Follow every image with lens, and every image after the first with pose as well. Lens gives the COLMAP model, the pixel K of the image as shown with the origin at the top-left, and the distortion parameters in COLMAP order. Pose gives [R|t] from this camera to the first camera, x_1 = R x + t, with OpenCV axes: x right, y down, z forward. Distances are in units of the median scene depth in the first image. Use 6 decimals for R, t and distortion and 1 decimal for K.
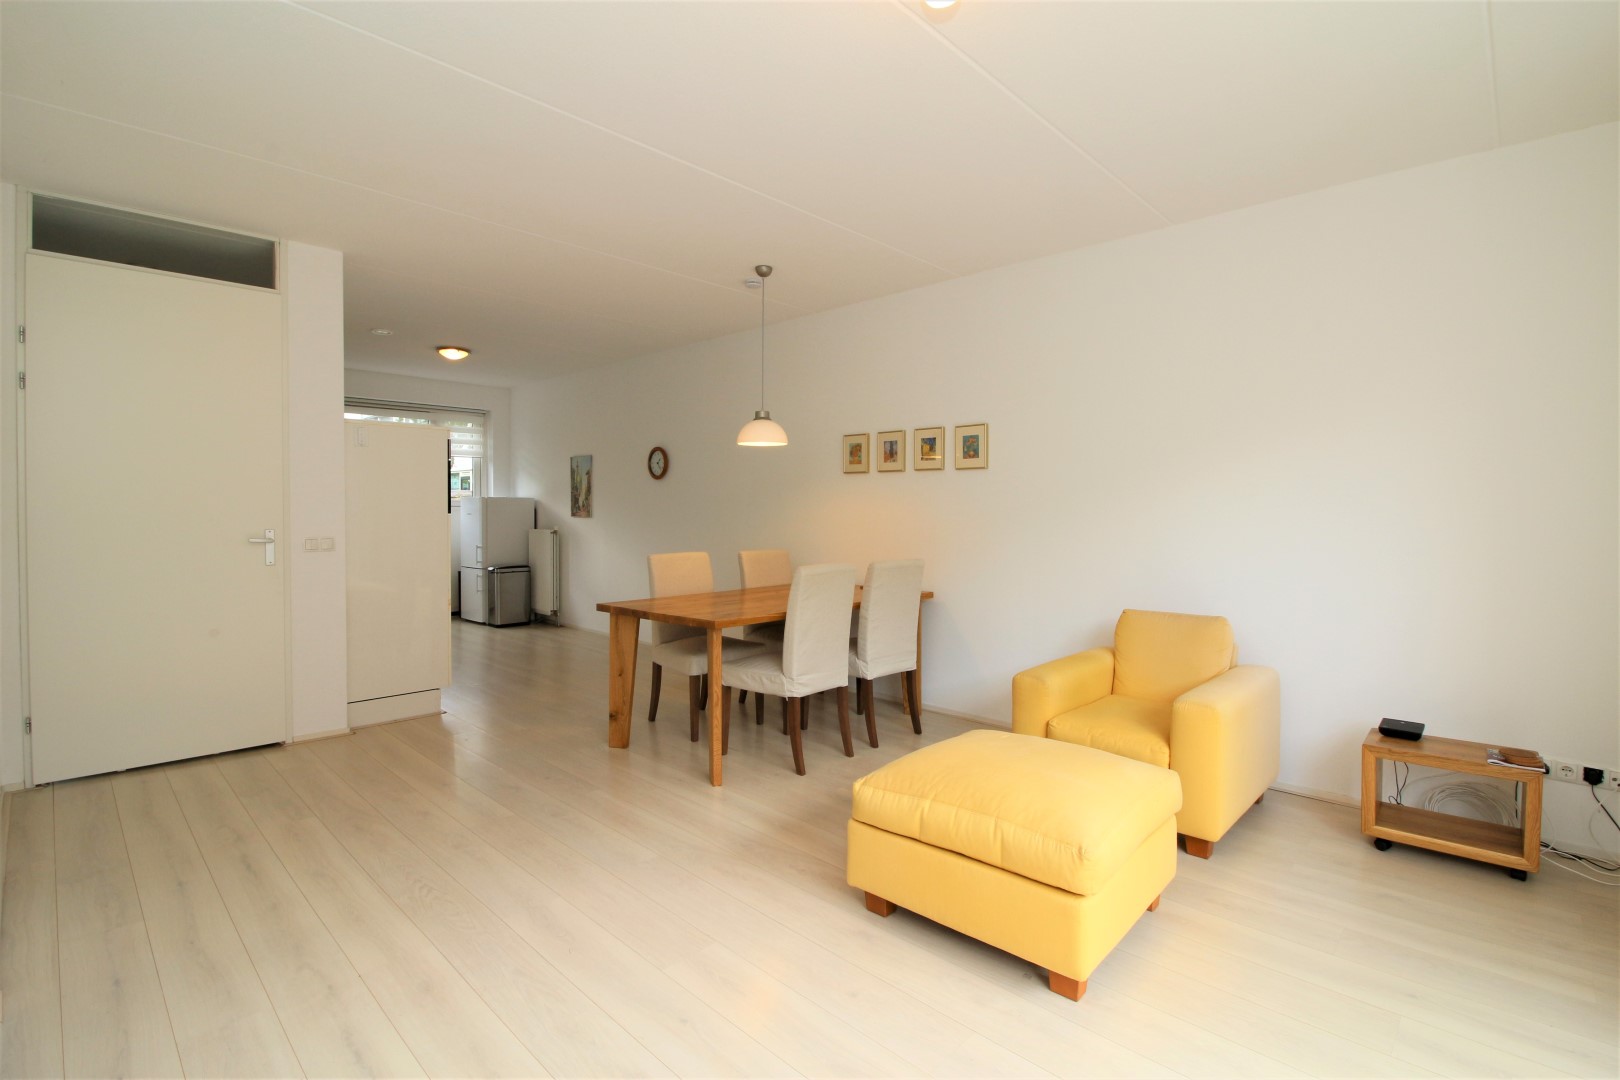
lens RADIAL K [[740.6, 0, 810.5], [0, 740.6, 524.1], [0, 0, 1]] dist [0.002142, -0.014126]
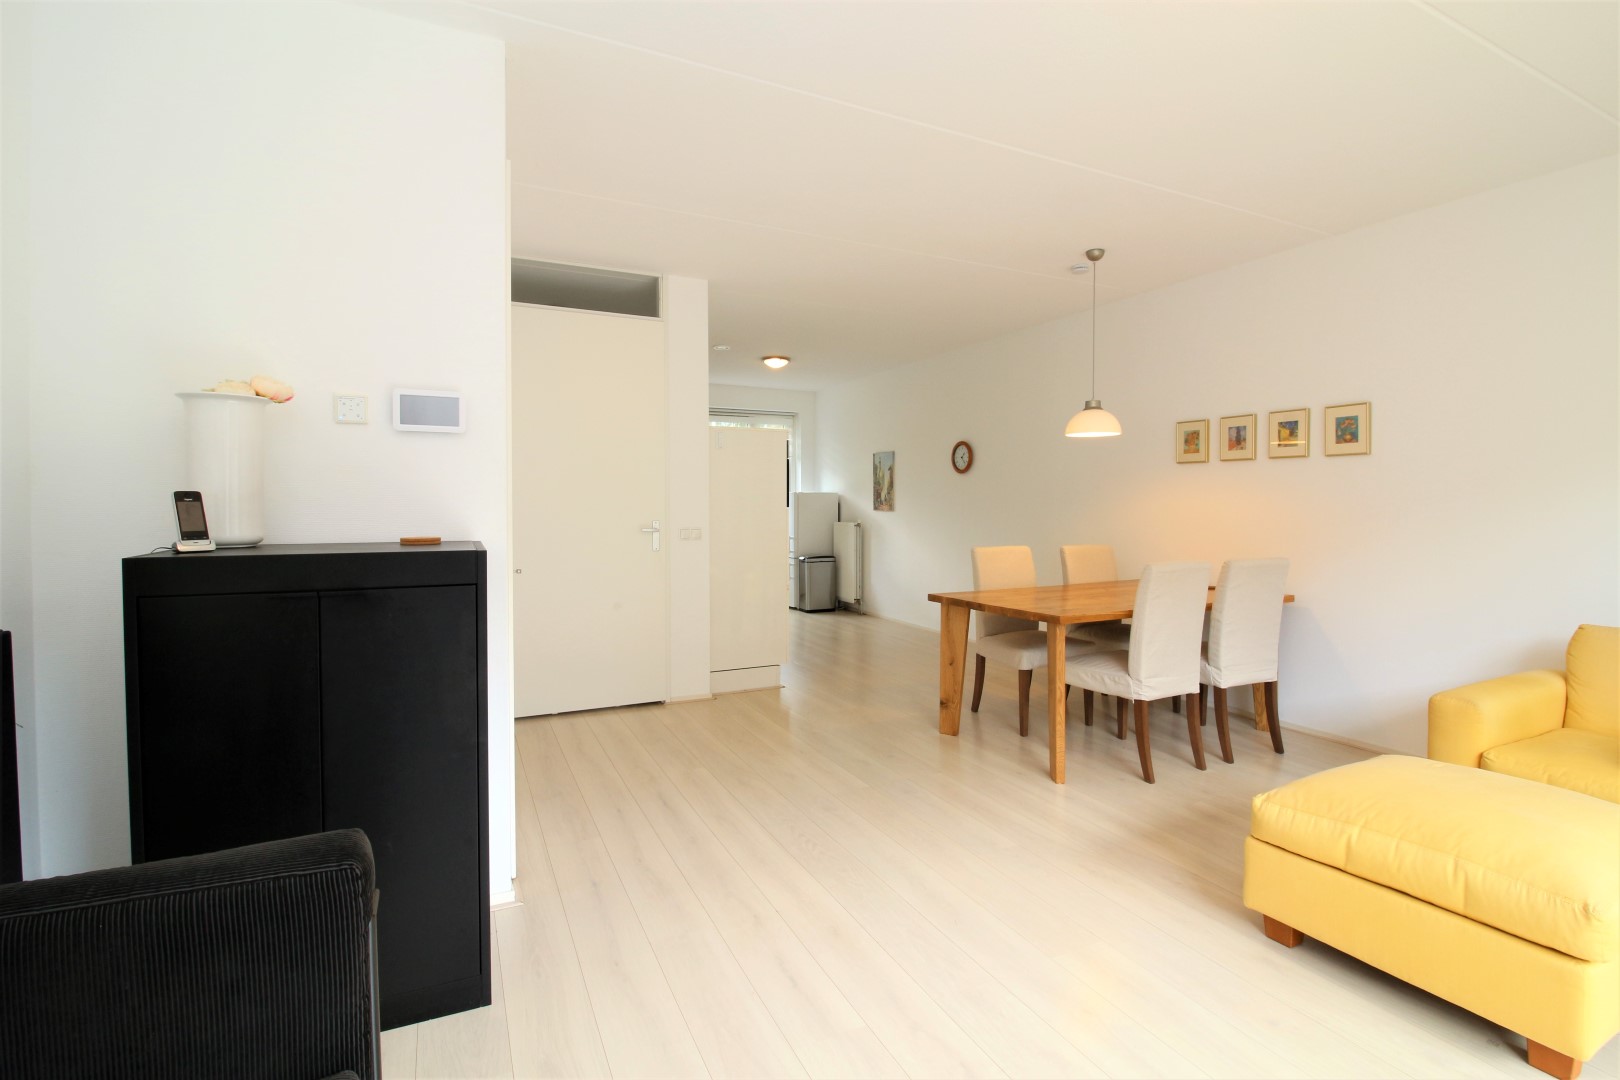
lens RADIAL K [[740.5, 0, 818.1], [0, 740.5, 520.2], [0, 0, 1]] dist [0.000724, -0.013662]
pose [[0.940683, 0.004669, -0.339253, -0.079381], [-0.003685, 0.999987, 0.003544, 0.001091], [0.339265, -0.002084, 0.940688, -0.028260]]
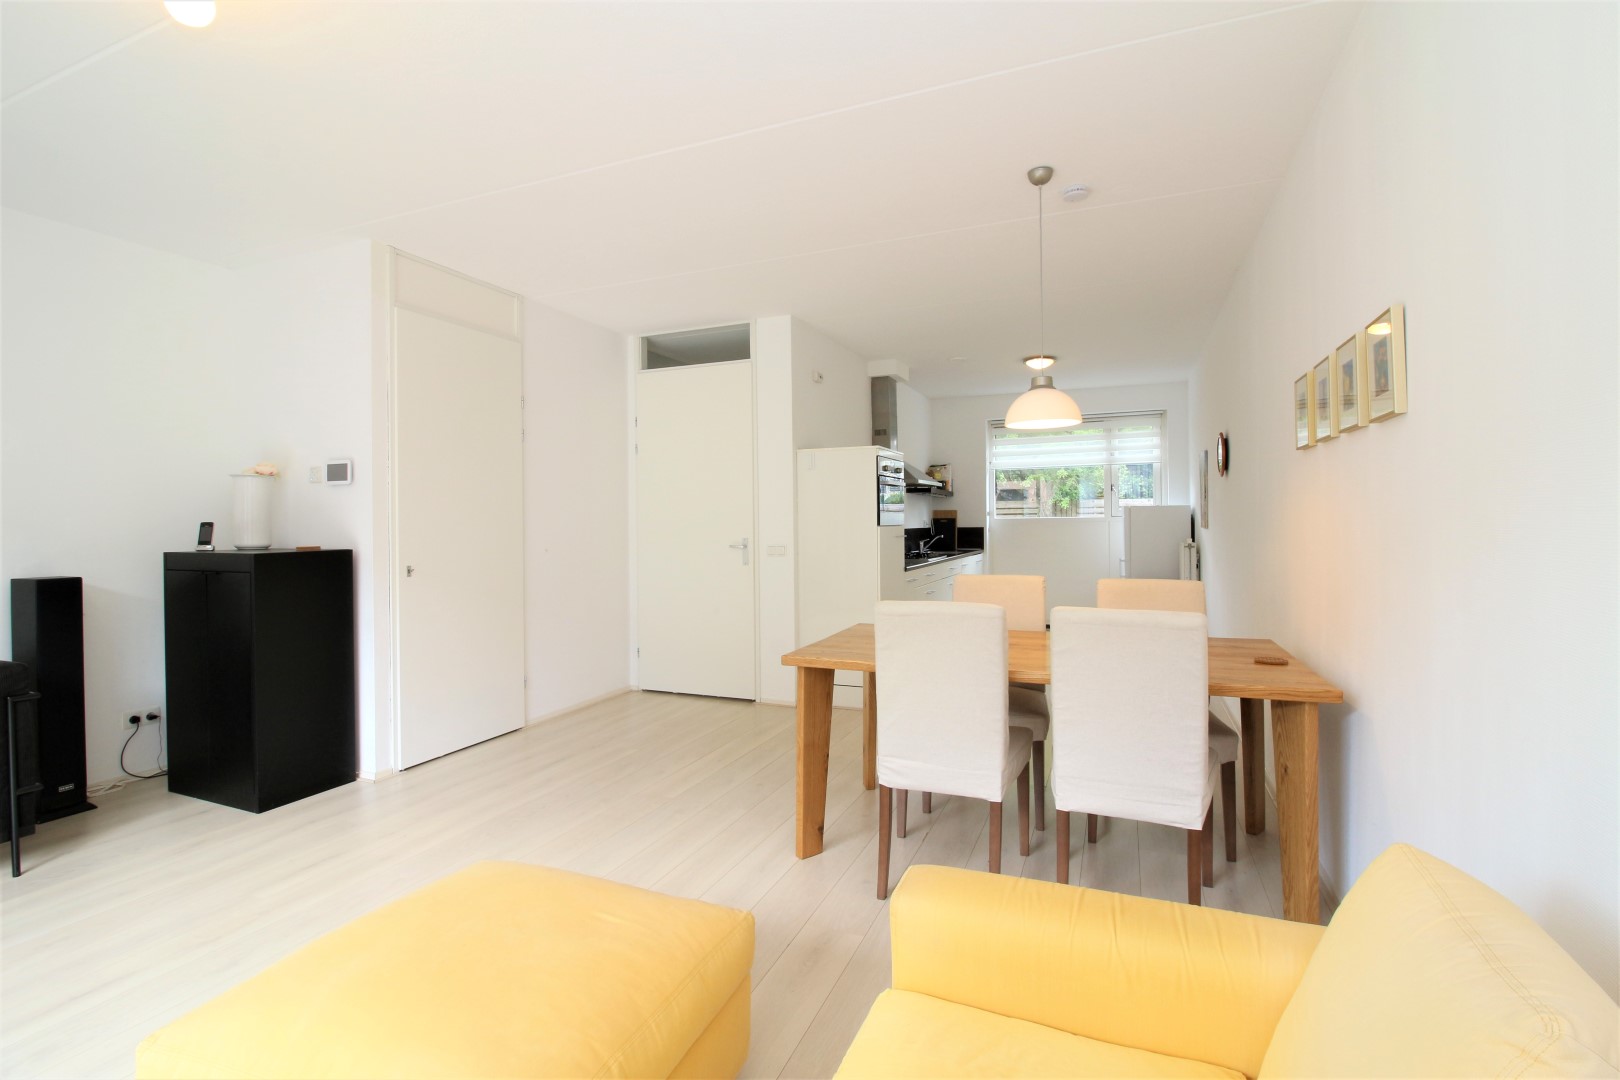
lens RADIAL K [[740.5, 0, 818.1], [0, 740.5, 520.2], [0, 0, 1]] dist [0.000724, -0.013662]
pose [[0.372360, -0.009827, -0.928036, 0.534798], [-0.006677, 0.999890, -0.013267, -0.008105], [0.928064, 0.011137, 0.372253, 0.588680]]
